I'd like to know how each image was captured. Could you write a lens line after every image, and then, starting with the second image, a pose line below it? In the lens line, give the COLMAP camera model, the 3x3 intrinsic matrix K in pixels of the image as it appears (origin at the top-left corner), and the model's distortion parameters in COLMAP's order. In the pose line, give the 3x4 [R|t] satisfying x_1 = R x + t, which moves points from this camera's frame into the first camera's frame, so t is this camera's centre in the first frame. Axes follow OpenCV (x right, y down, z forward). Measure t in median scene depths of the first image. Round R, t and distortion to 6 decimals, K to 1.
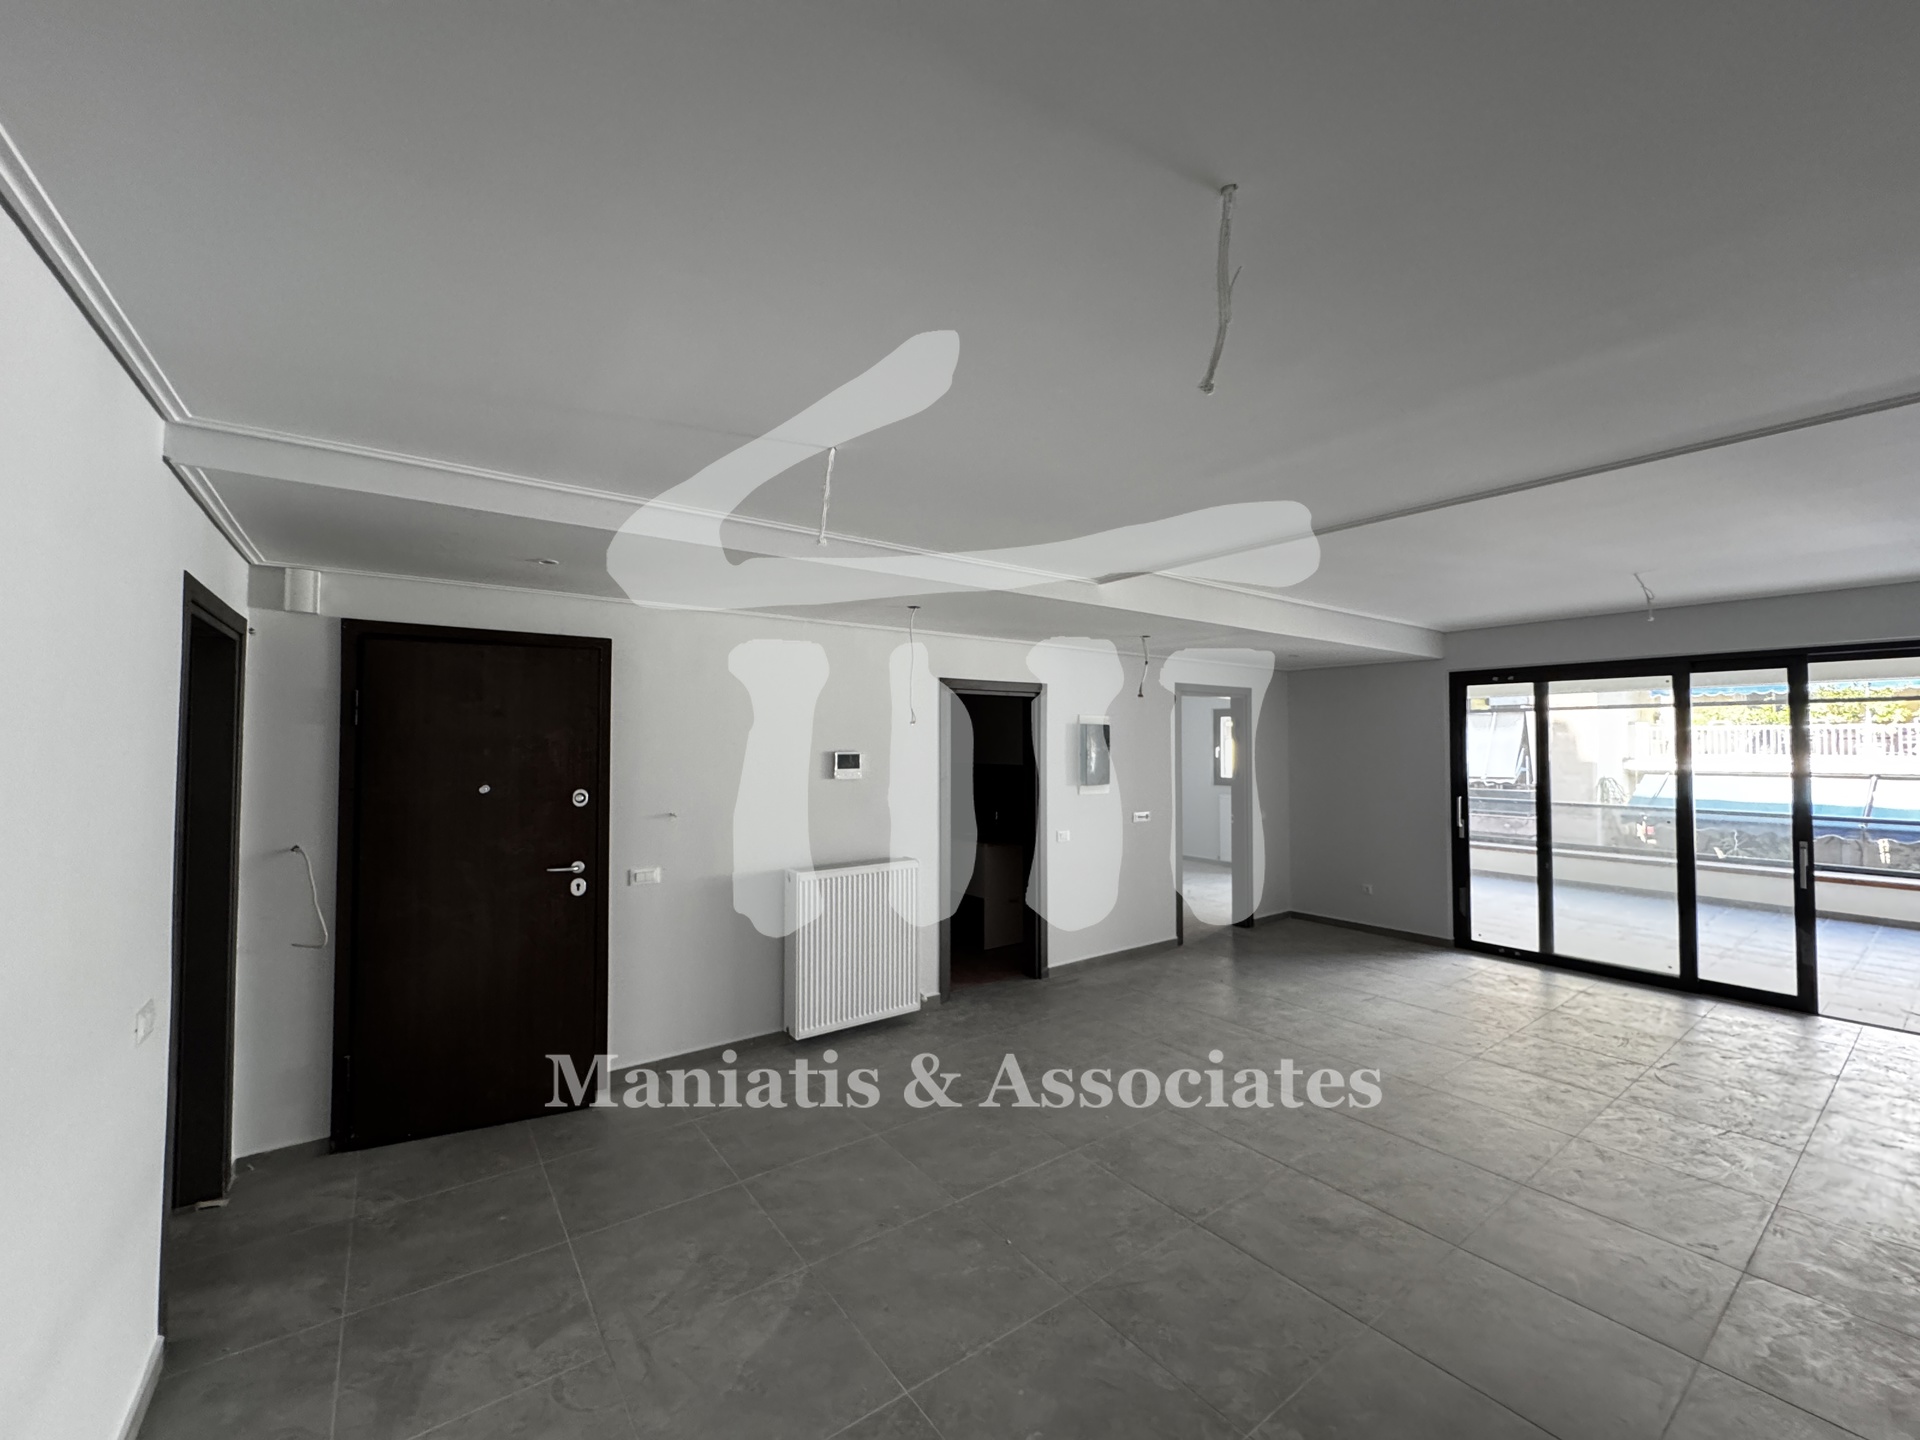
lens RADIAL K [[769.8, 0, 960.2], [0, 769.8, 721.7], [0, 0, 1]] dist [-0.003216, 0.001196]
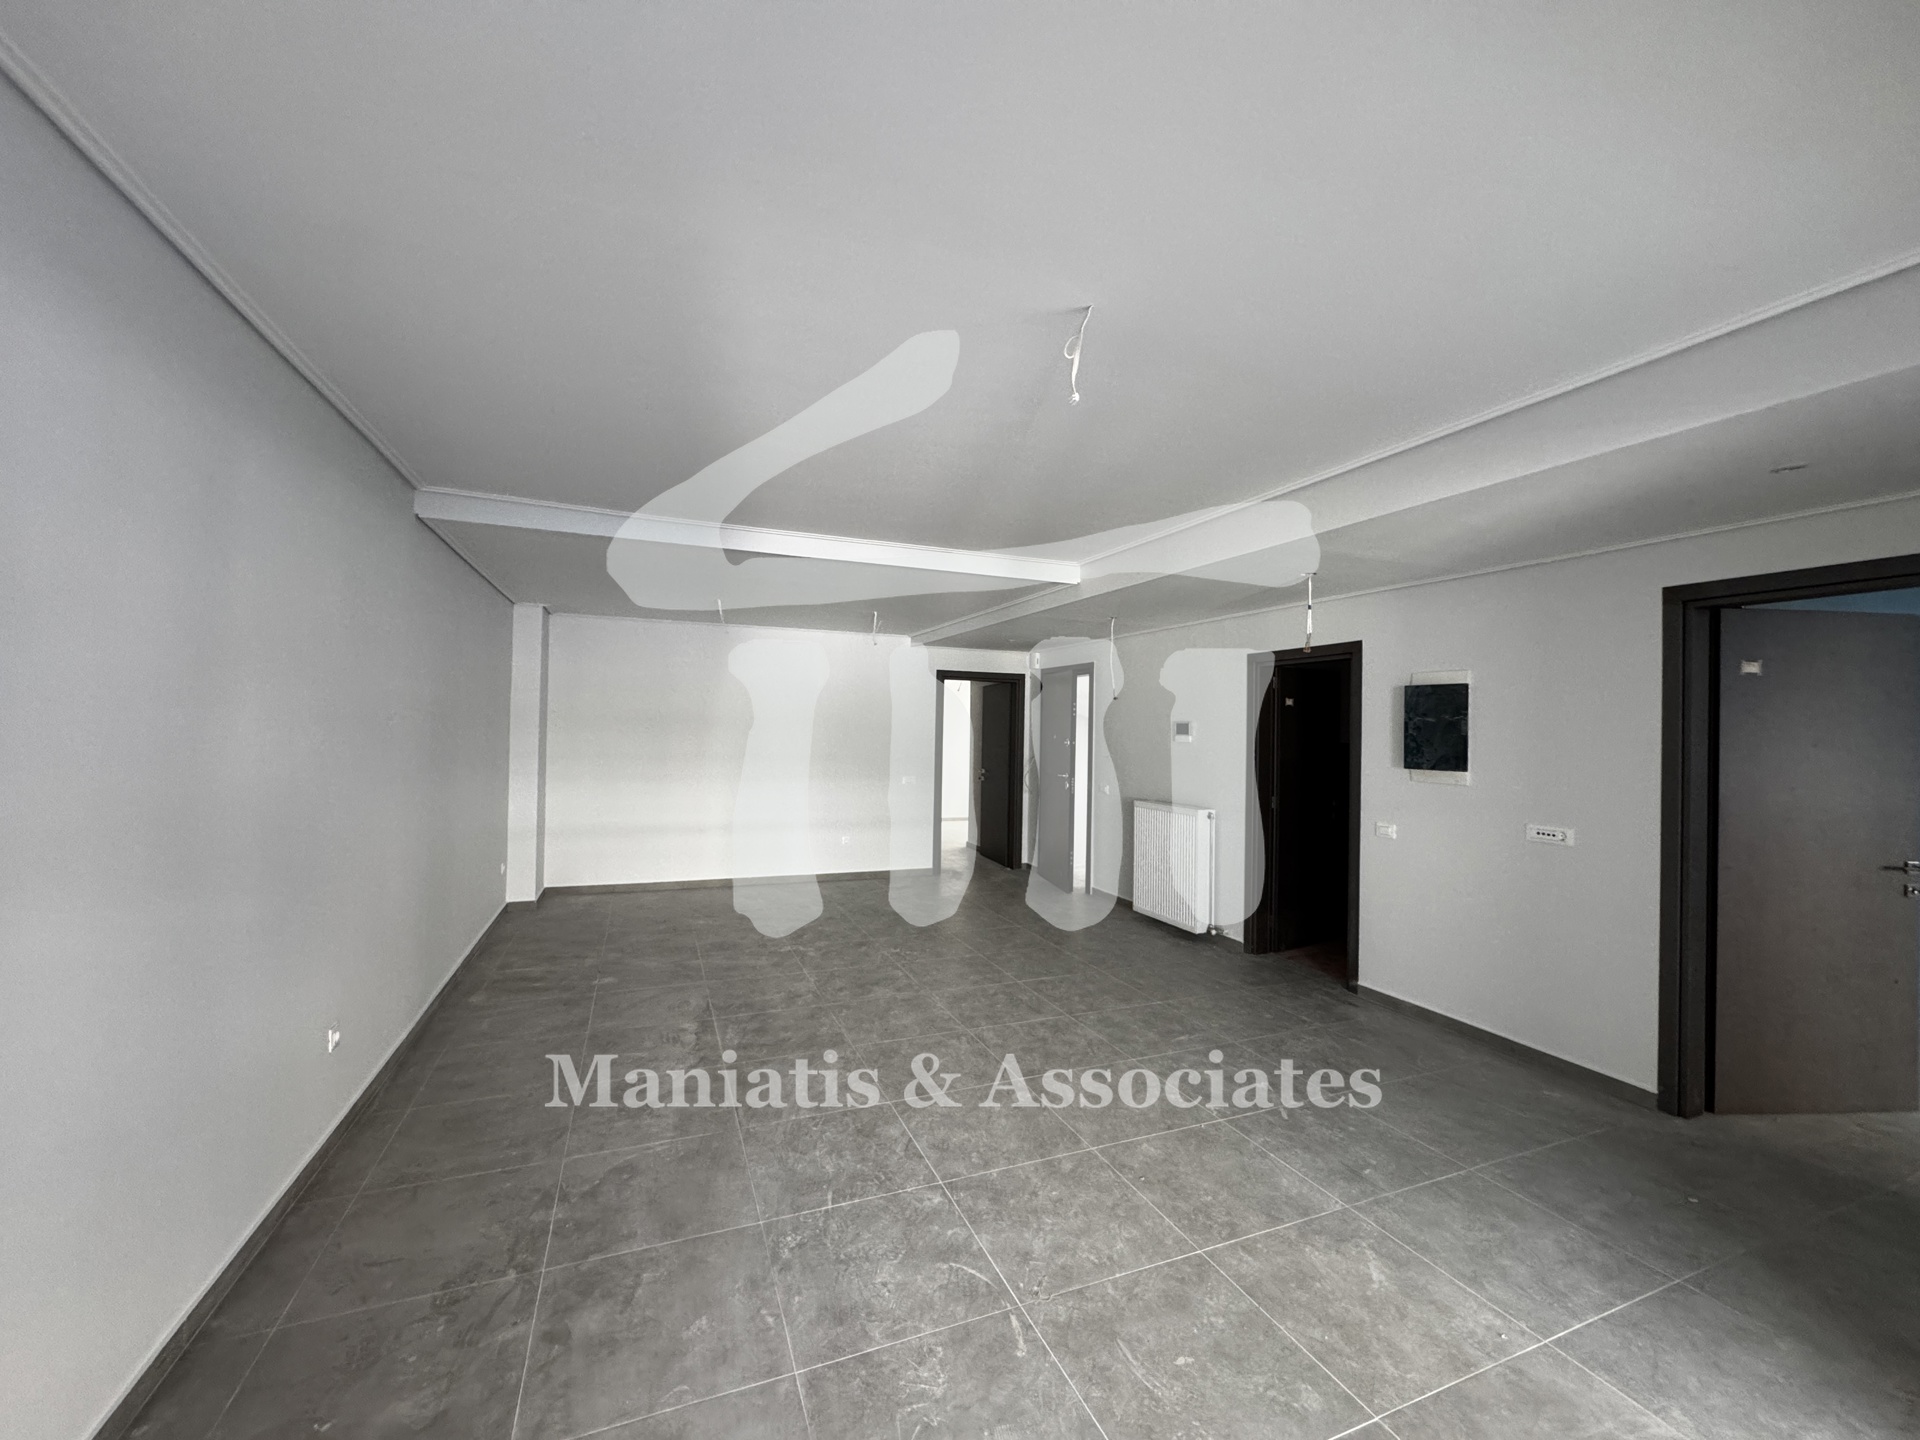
lens RADIAL K [[769.8, 0, 960.5], [0, 769.8, 721.6], [0, 0, 1]] dist [-0.003216, 0.001196]
pose [[-0.241926, -0.011733, -0.970224, 1.211238], [0.010919, 0.999831, -0.014814, 0.053690], [0.970233, -0.014178, -0.241757, 0.932548]]
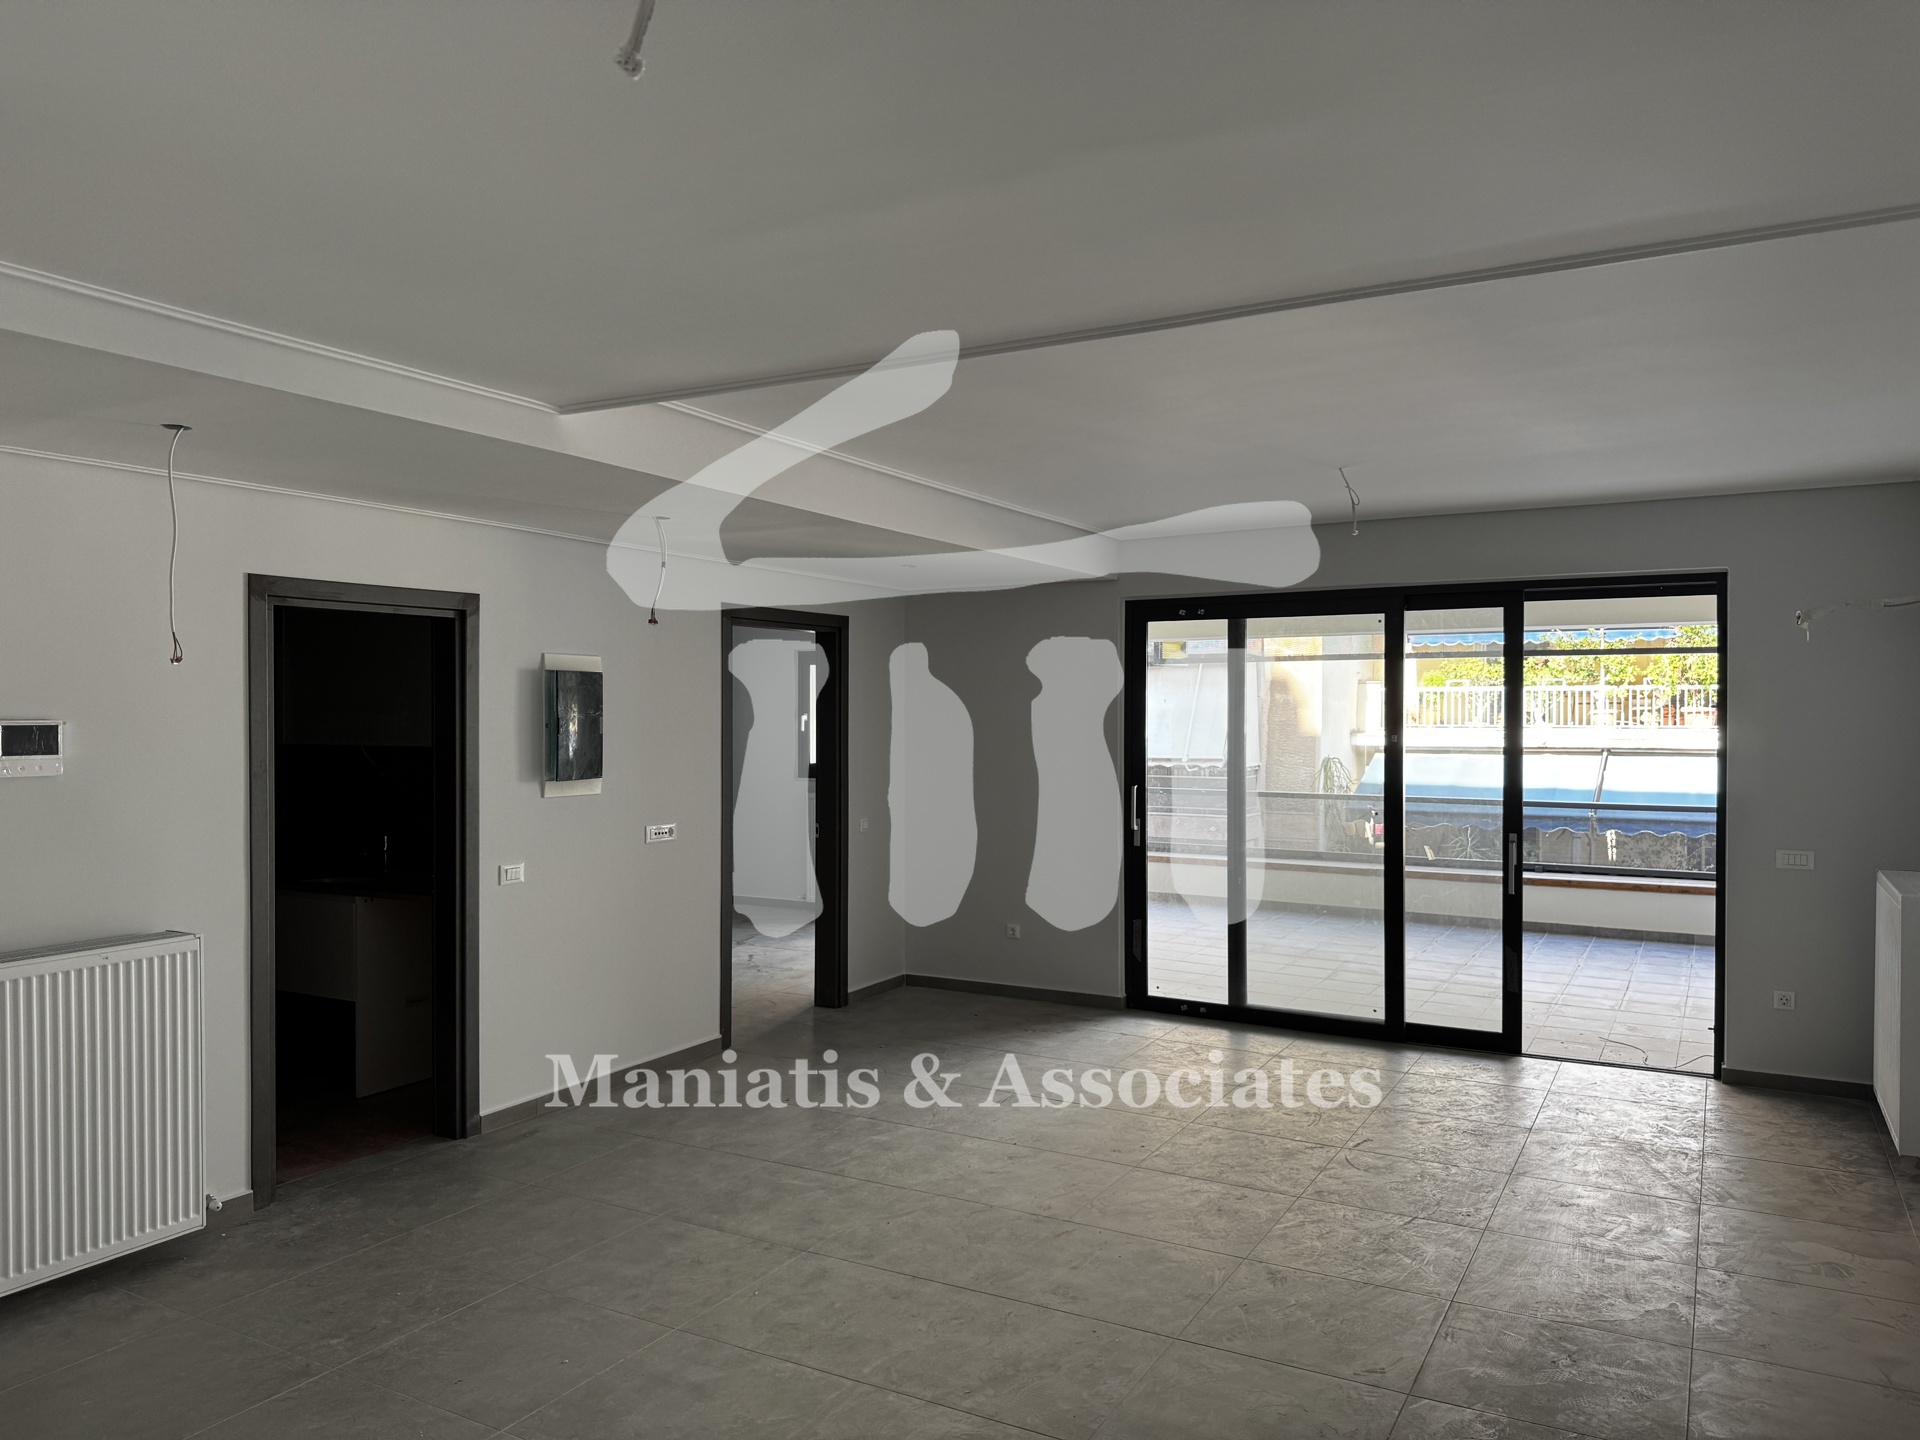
lens RADIAL K [[1354.7, 0, 966.8], [0, 1354.7, 725.3], [0, 0, 1]] dist [0.030495, -0.040538]
pose [[0.910274, -0.003889, 0.413989, 0.034329], [-0.012205, 0.999269, 0.036222, 0.004546], [-0.413827, -0.038024, 0.909561, -0.012579]]
